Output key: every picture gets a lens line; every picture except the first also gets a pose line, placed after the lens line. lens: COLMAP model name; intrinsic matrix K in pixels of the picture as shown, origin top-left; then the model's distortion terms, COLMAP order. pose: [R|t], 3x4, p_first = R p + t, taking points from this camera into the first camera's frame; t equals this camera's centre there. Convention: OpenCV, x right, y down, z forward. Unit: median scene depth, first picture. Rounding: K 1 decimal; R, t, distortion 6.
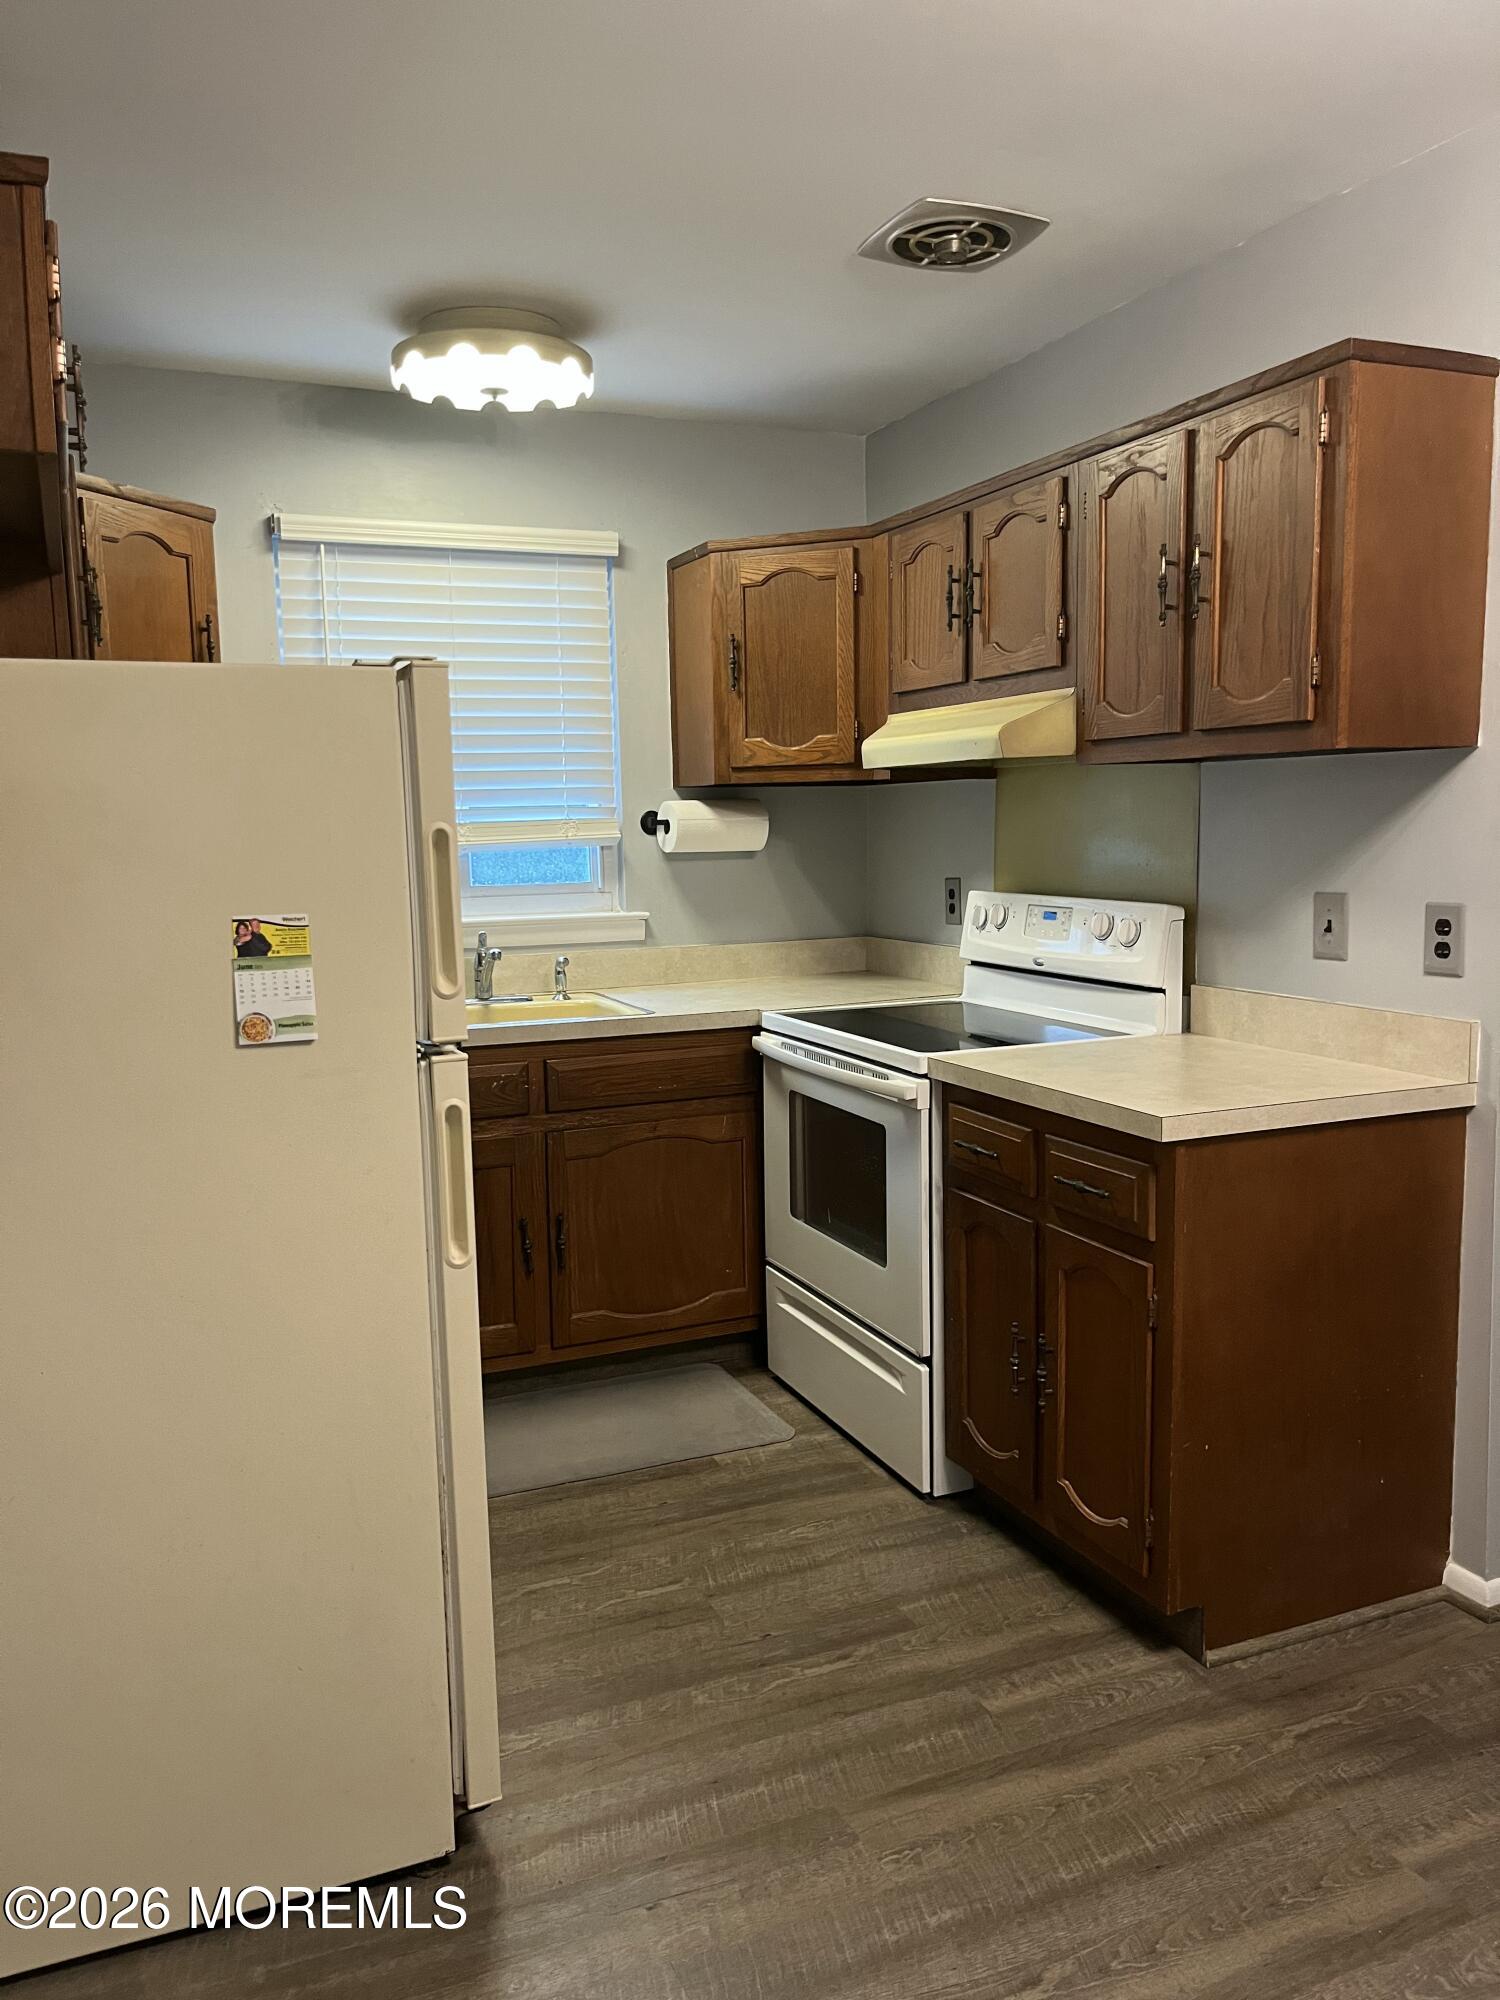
lens RADIAL K [[1523.2, 0, 714.7], [0, 1523.2, 1002.9], [0, 0, 1]] dist [0.078680, -0.107590]
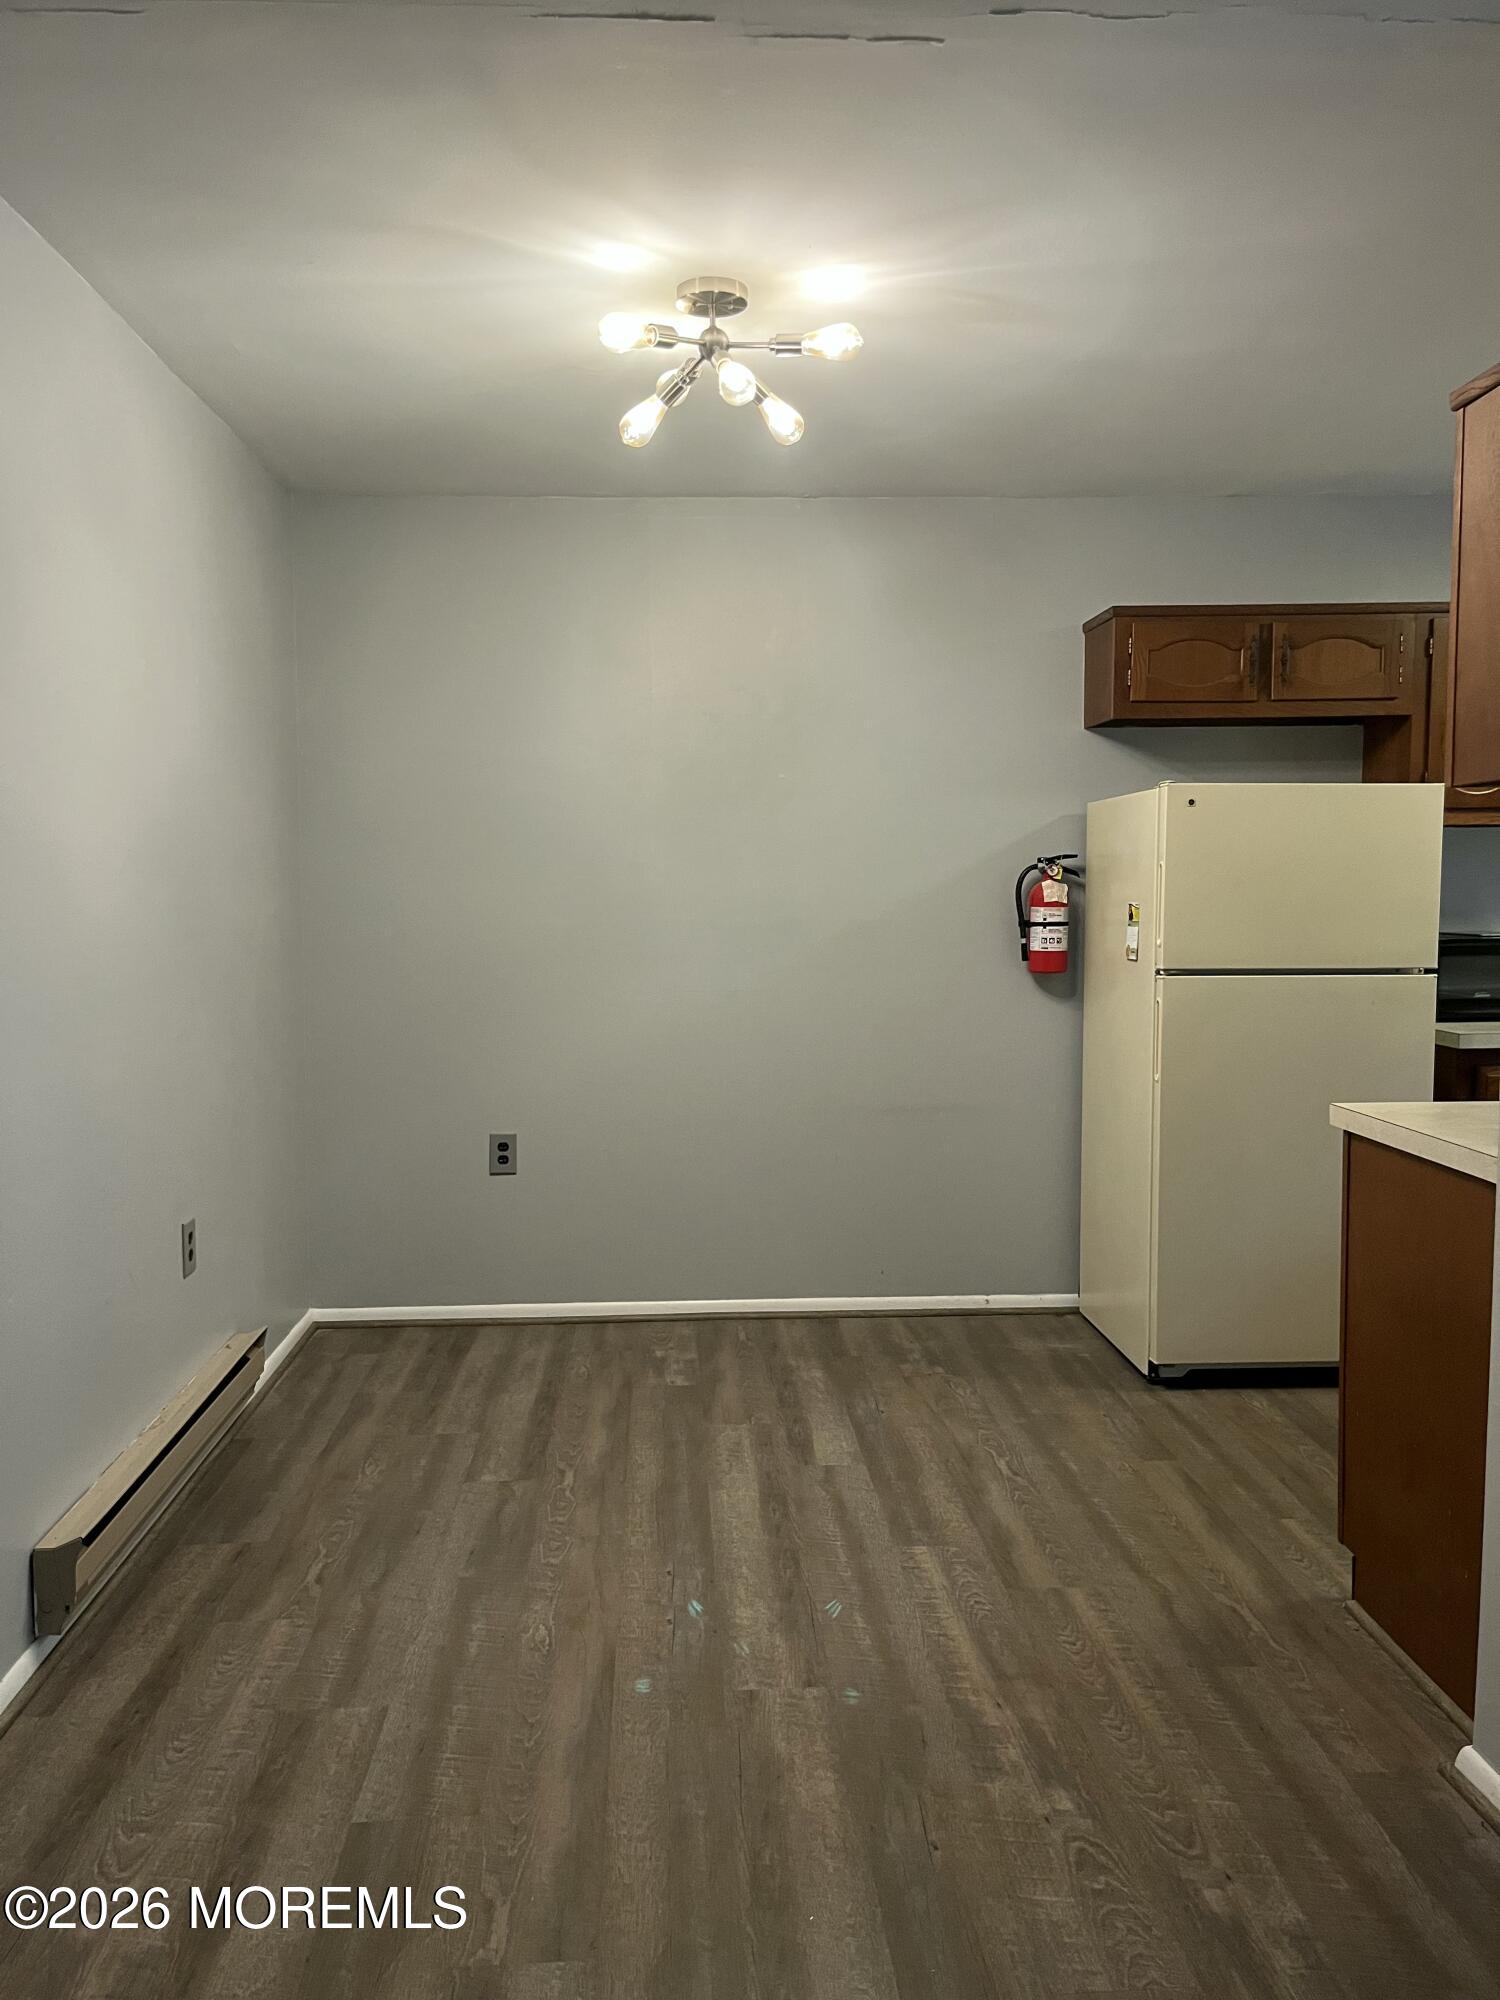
lens RADIAL K [[1501.3, 0, 731.2], [0, 1501.3, 992.4], [0, 0, 1]] dist [0.070387, -0.096873]
pose [[-0.350674, 0.084931, -0.932638, 1.527015], [-0.095935, 0.987382, 0.125988, -0.114001], [0.931571, 0.133653, -0.338102, 0.929537]]
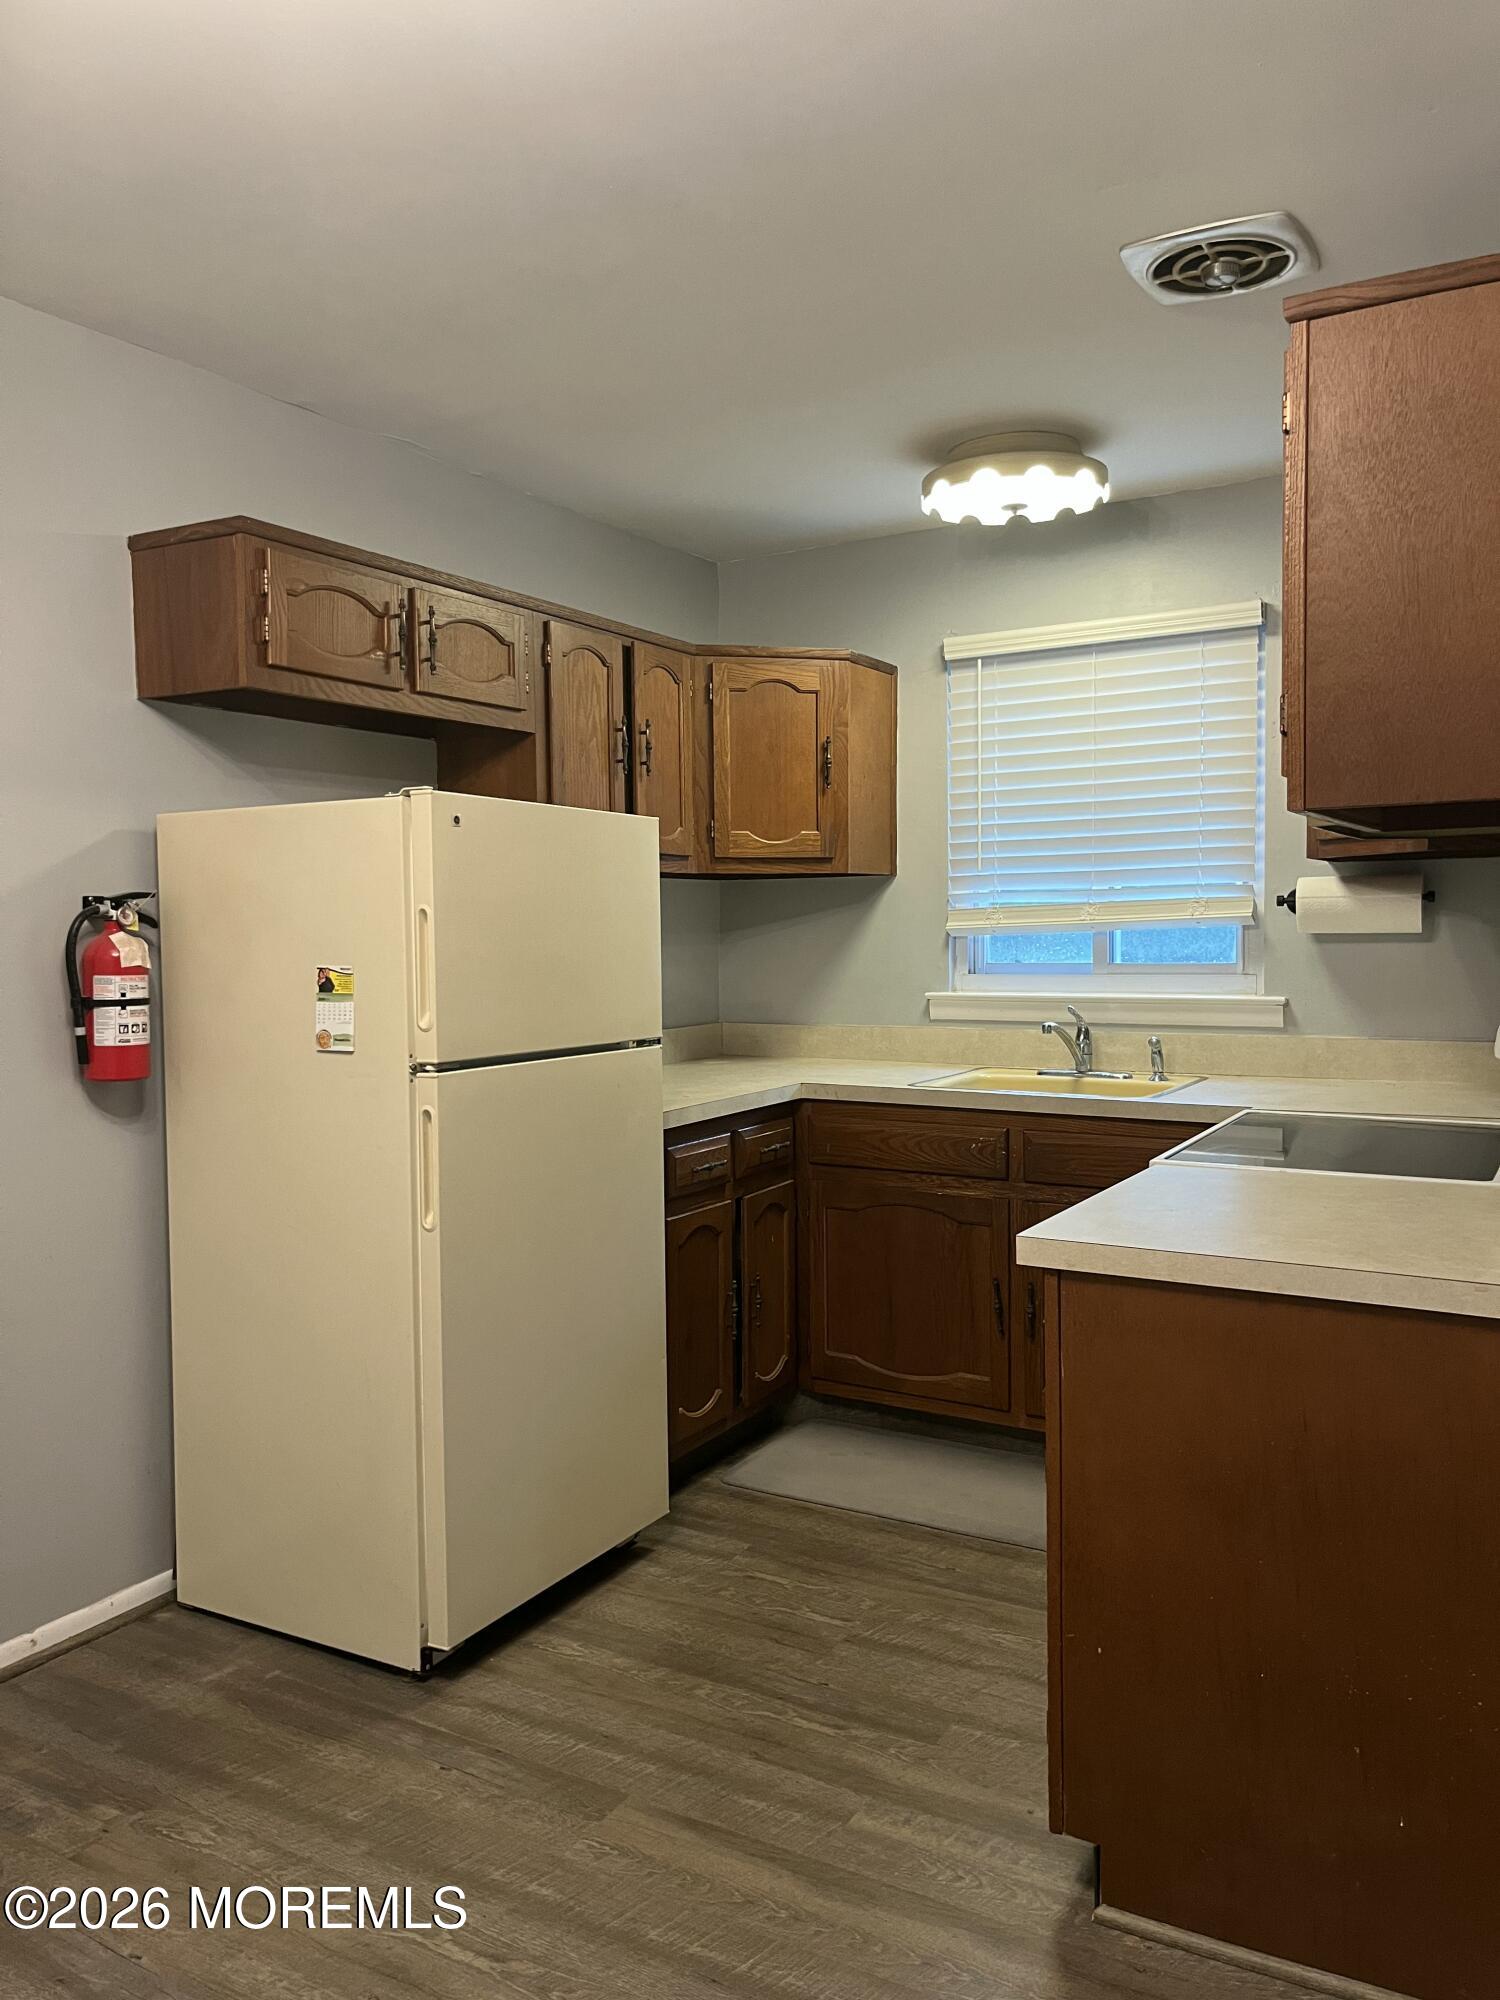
lens RADIAL K [[1501.3, 0, 731.2], [0, 1501.3, 992.4], [0, 0, 1]] dist [0.070387, -0.096873]
pose [[0.595125, 0.048589, -0.802163, 0.862151], [-0.092762, 0.995652, -0.008511, -0.041726], [0.798261, 0.079475, 0.597045, 0.328720]]
